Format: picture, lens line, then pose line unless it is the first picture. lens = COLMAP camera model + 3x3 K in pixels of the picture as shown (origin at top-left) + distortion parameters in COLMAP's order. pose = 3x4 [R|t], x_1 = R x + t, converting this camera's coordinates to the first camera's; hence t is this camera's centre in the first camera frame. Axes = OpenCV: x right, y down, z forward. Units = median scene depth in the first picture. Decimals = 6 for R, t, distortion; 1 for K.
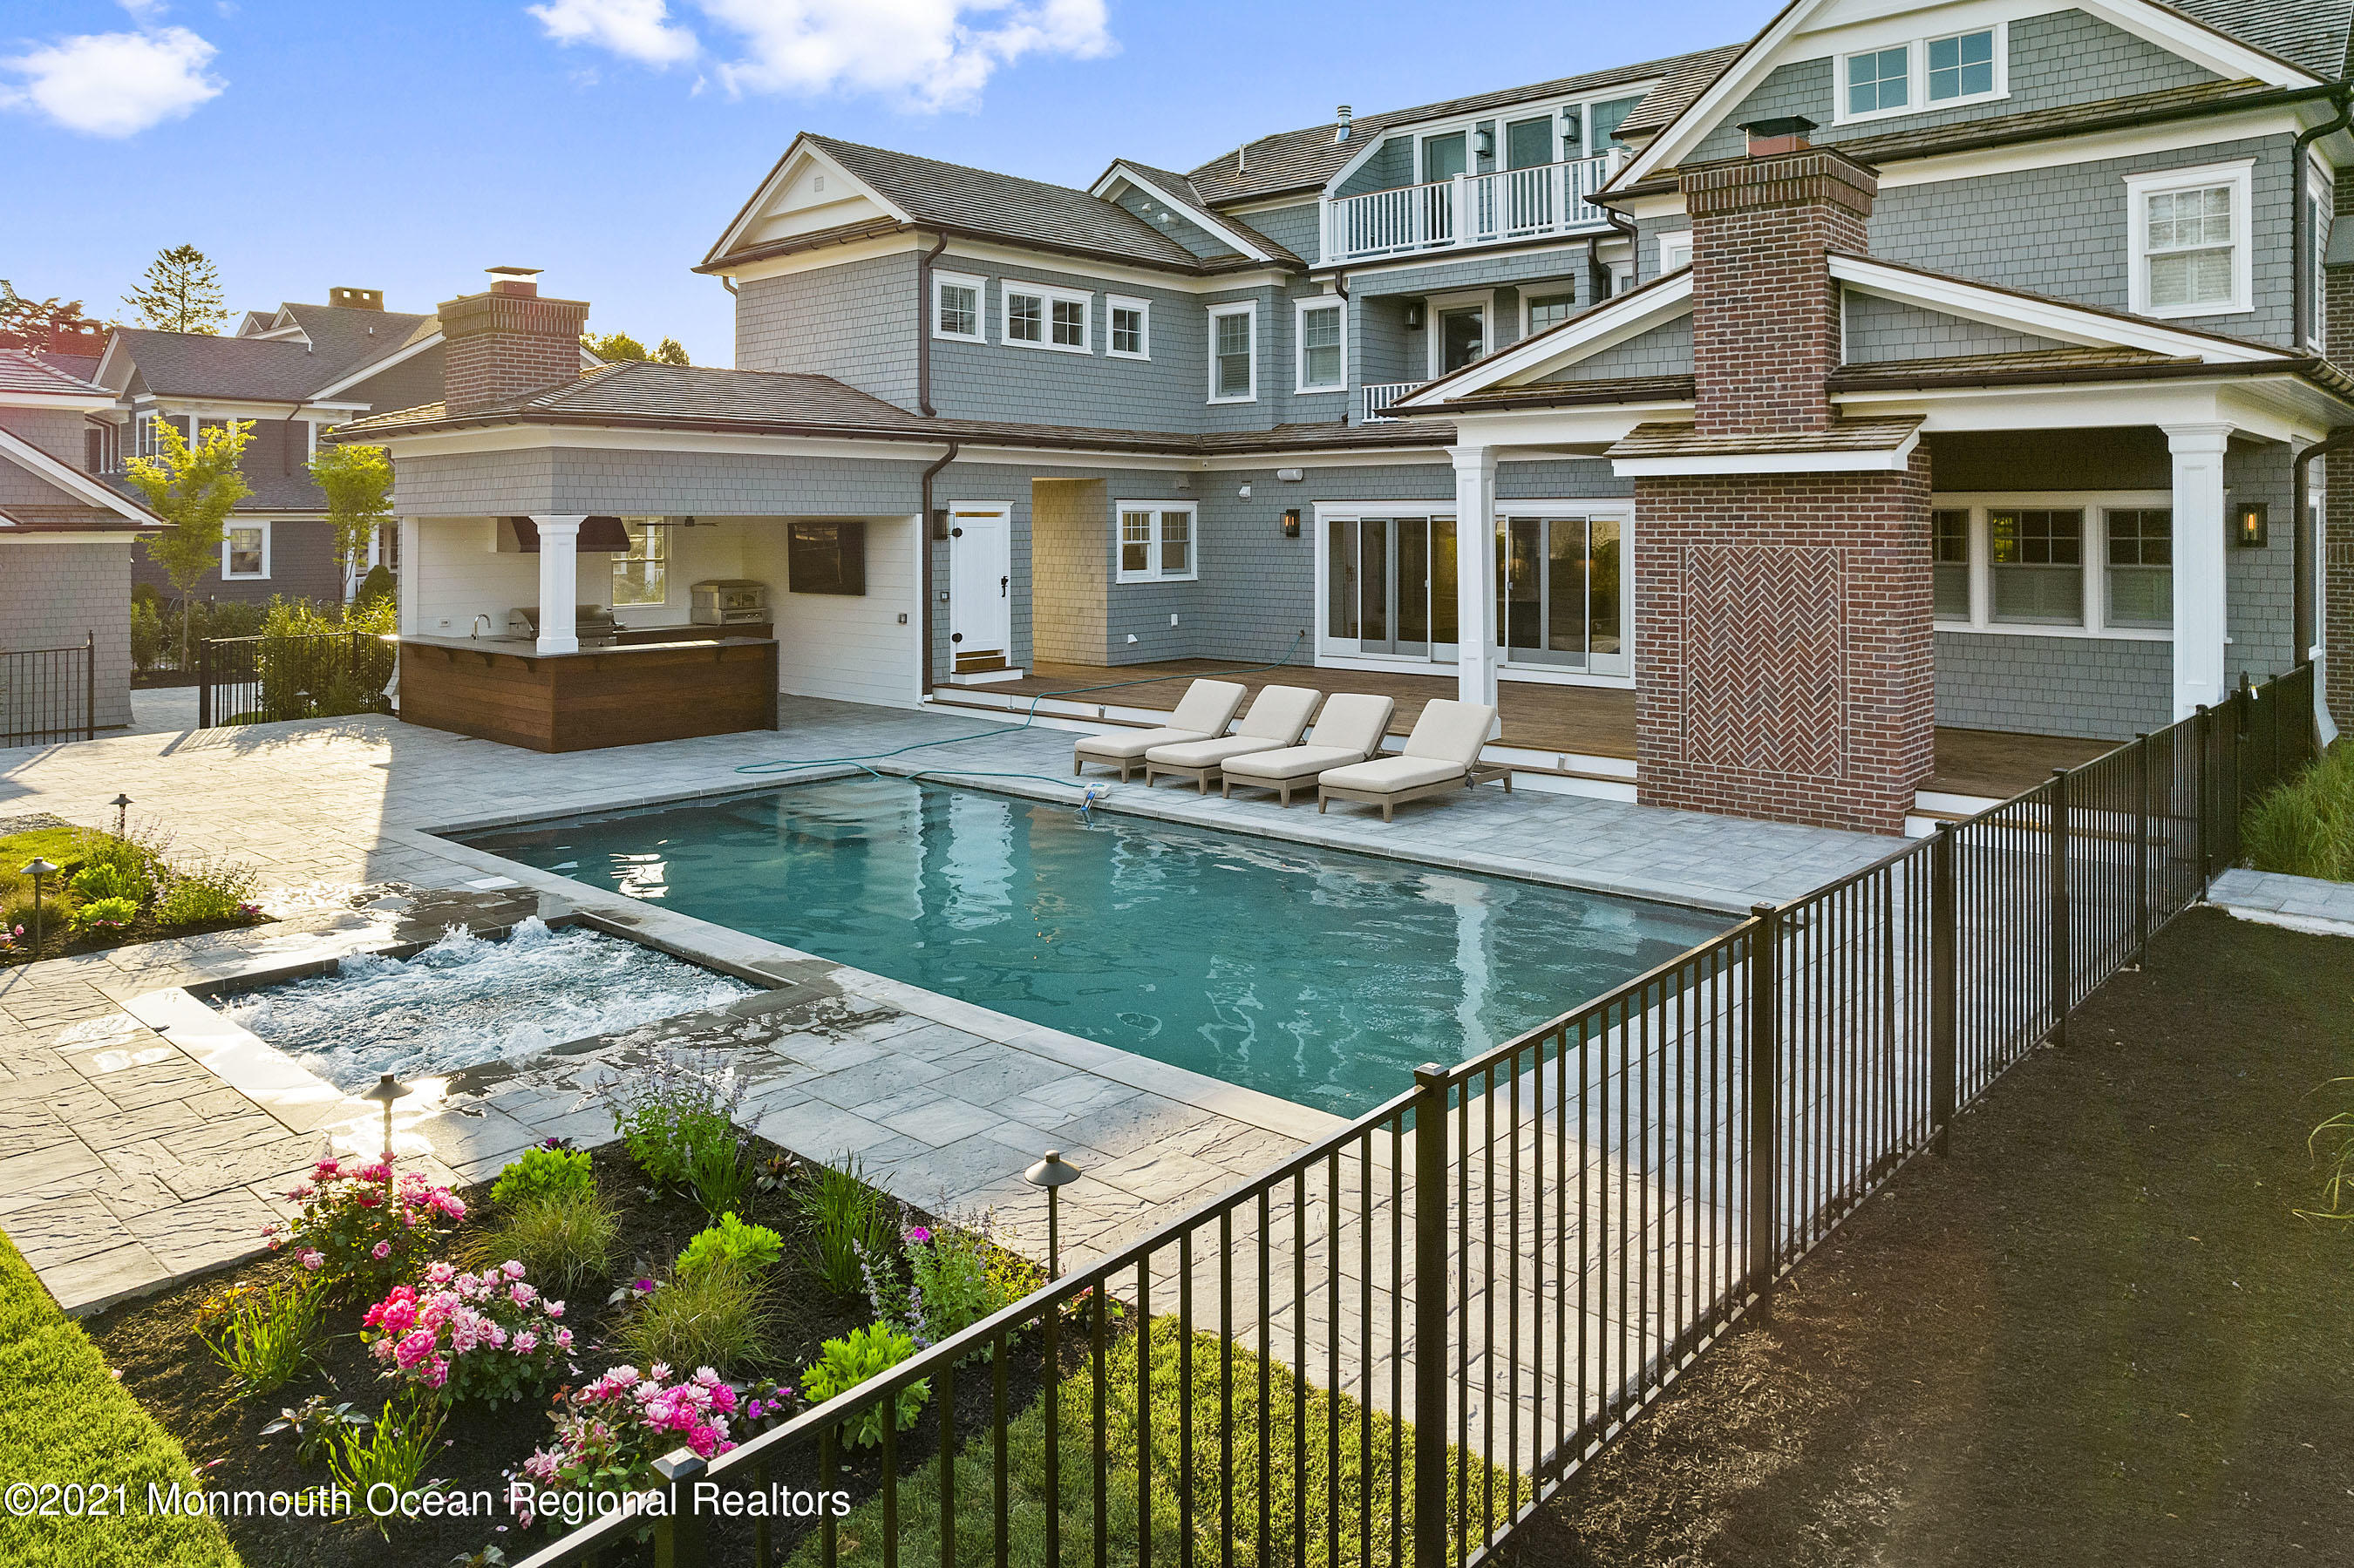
lens RADIAL K [[1580.1, 0, 1183.0], [0, 1580.1, 512.5], [0, 0, 1]] dist [-0.116103, 0.169192]
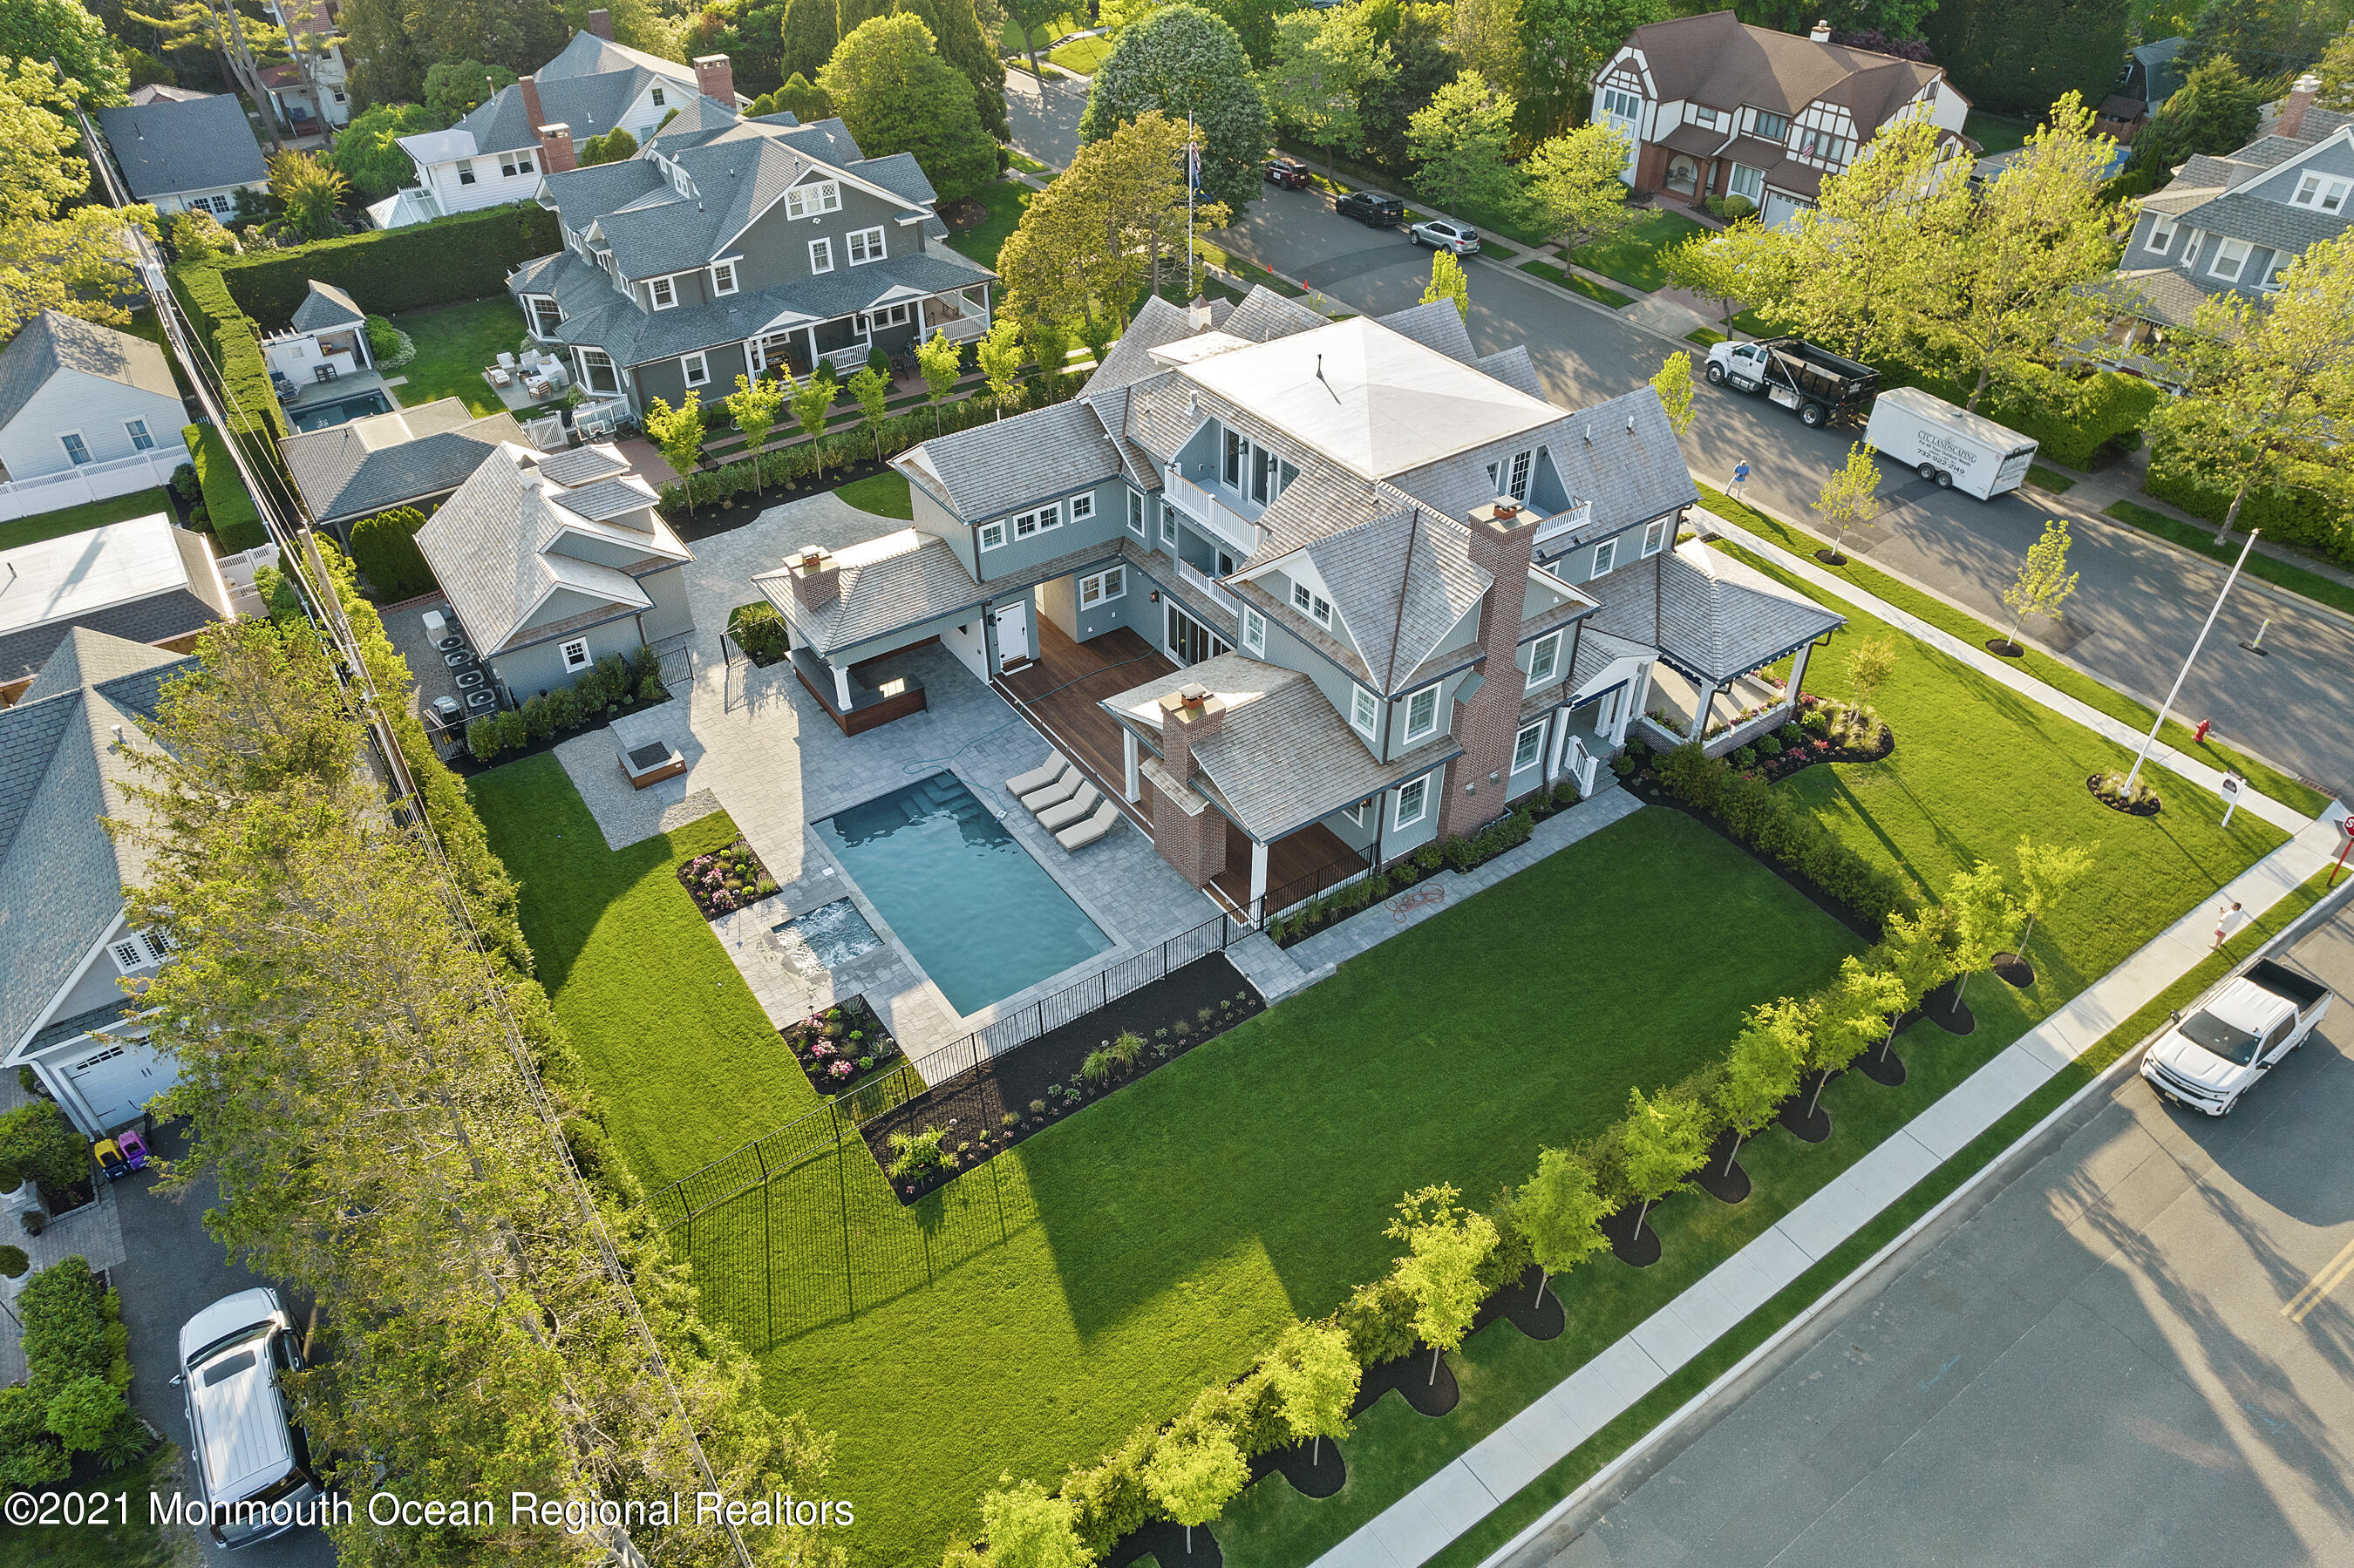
lens RADIAL K [[1538.5, 0, 1177.0], [0, 1538.5, 784.0], [0, 0, 1]] dist [-0.072470, 0.066096]
pose [[0.970883, 0.141628, -0.193205, 0.581000], [0.009314, 0.783590, 0.621208, -1.187175], [0.239374, -0.604920, 0.759455, -0.829849]]
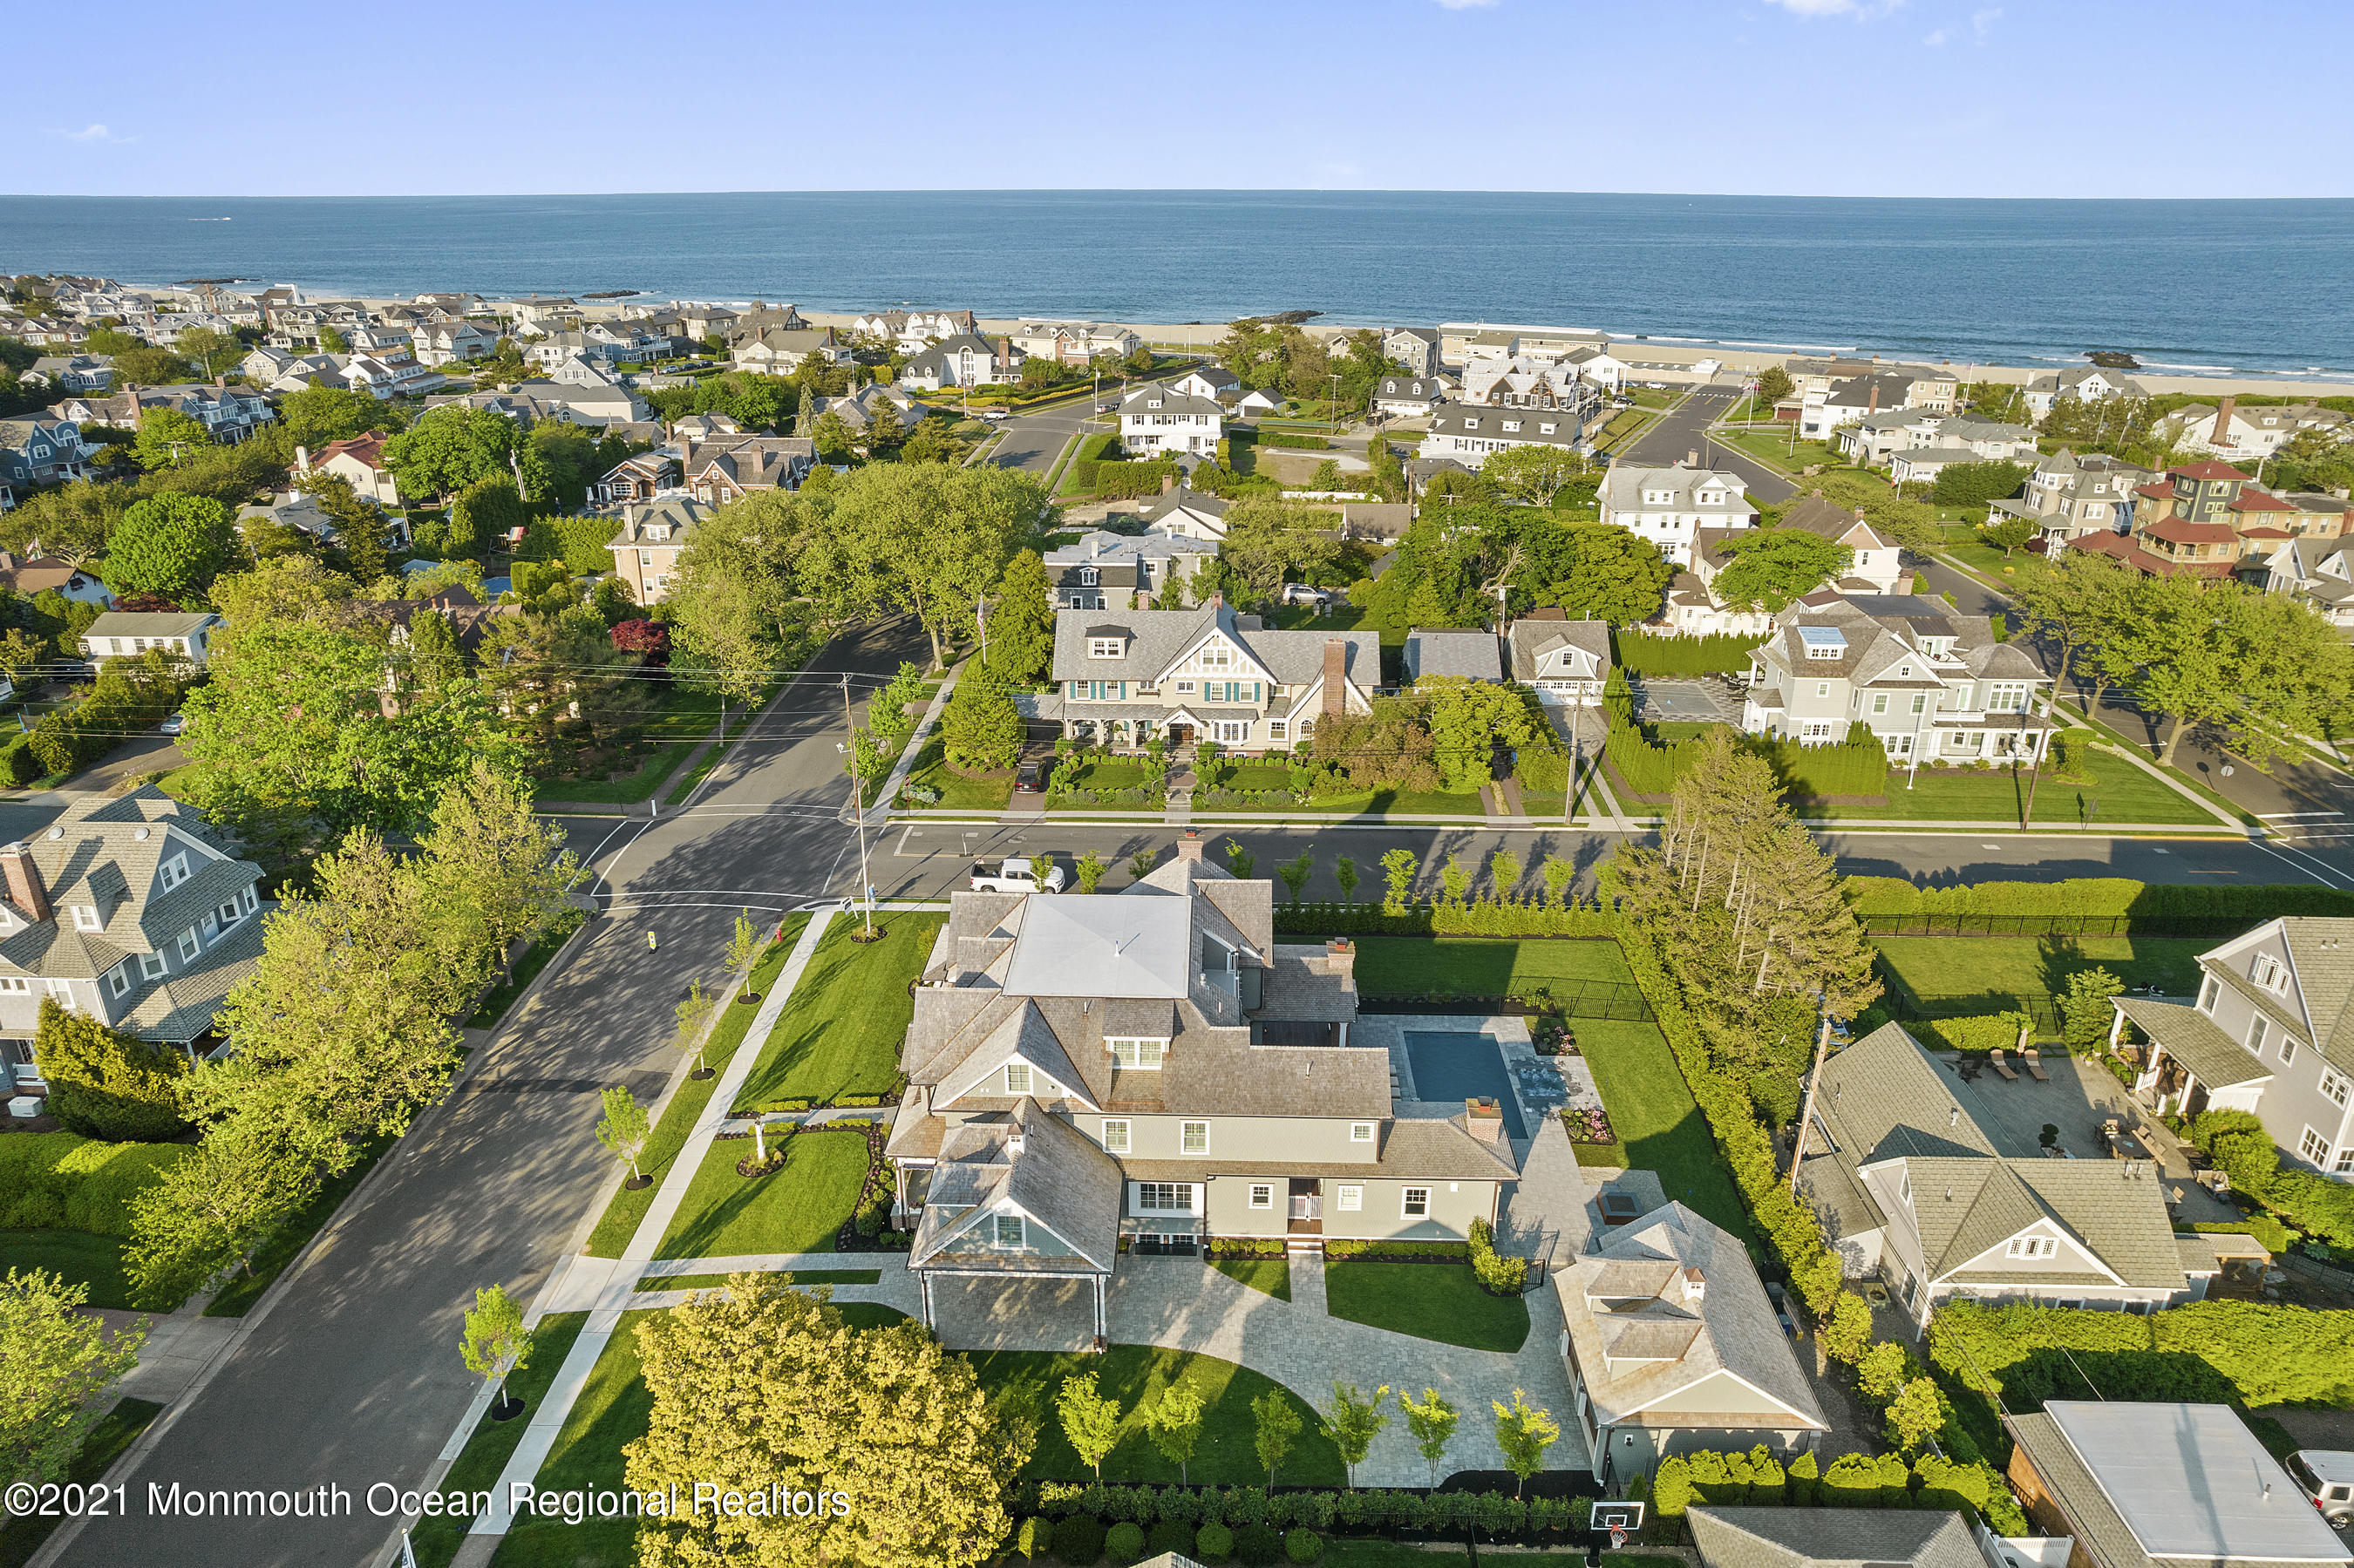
lens RADIAL K [[1522.6, 0, 1172.7], [0, 1522.6, 787.3], [0, 0, 1]] dist [-0.079696, 0.069059]
pose [[-0.642147, -0.287357, 0.710685, -1.817690], [-0.009936, 0.930126, 0.367107, -1.698972], [-0.766517, 0.228675, -0.600133, 2.835252]]
